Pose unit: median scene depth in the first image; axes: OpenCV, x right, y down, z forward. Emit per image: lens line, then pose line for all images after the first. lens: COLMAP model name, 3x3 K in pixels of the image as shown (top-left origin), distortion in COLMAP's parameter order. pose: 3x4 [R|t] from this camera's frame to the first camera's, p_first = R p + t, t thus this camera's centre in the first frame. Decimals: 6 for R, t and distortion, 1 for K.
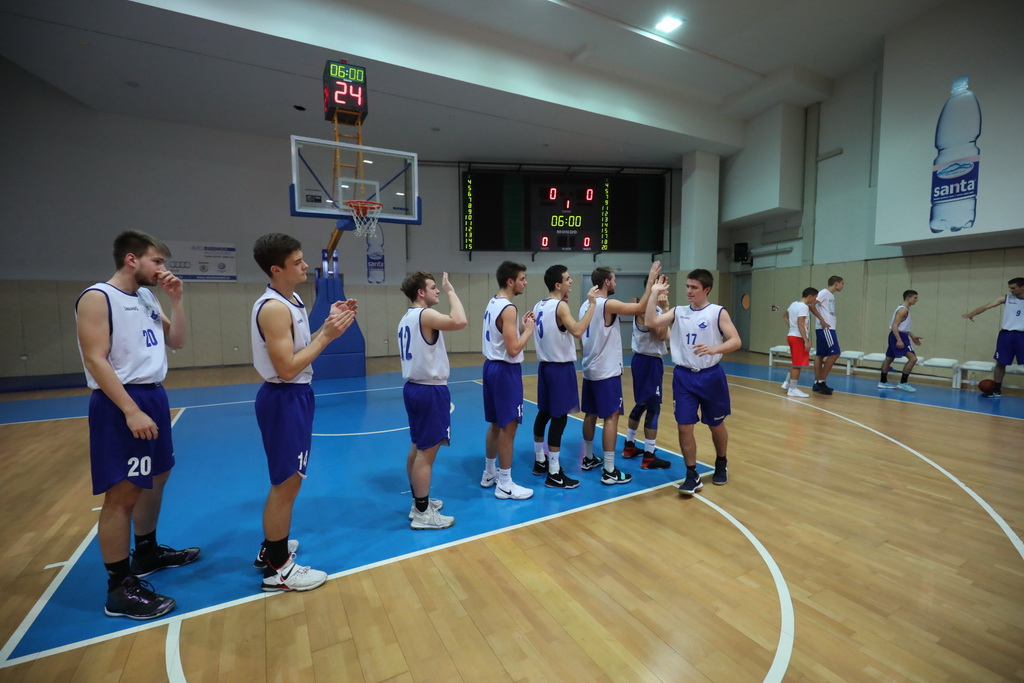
lens RADIAL K [[464.8, 0, 514.8], [0, 464.8, 335.8], [0, 0, 1]] dist [-0.000754, -0.000062]
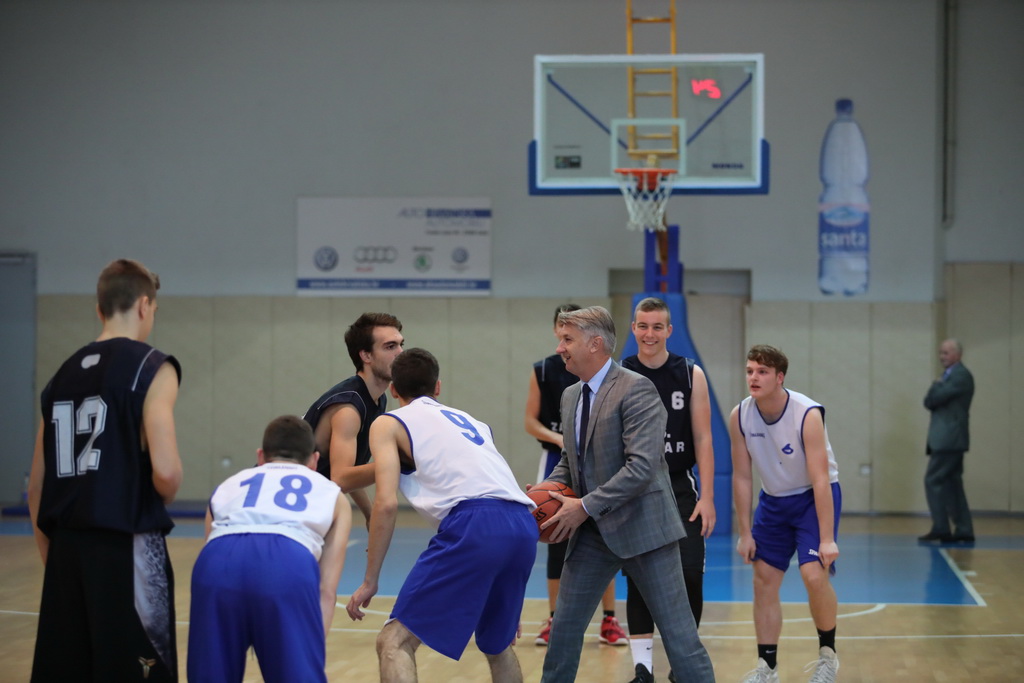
lens RADIAL K [[3099.6, 0, 512.0], [0, 3099.6, 341.9], [0, 0, 1]] dist [0.045952, 0.000000]
pose [[0.833043, 0.009099, -0.553133, 0.760548], [-0.052024, 0.996722, -0.061954, 0.074154], [0.550757, 0.080387, 0.830786, -1.020741]]
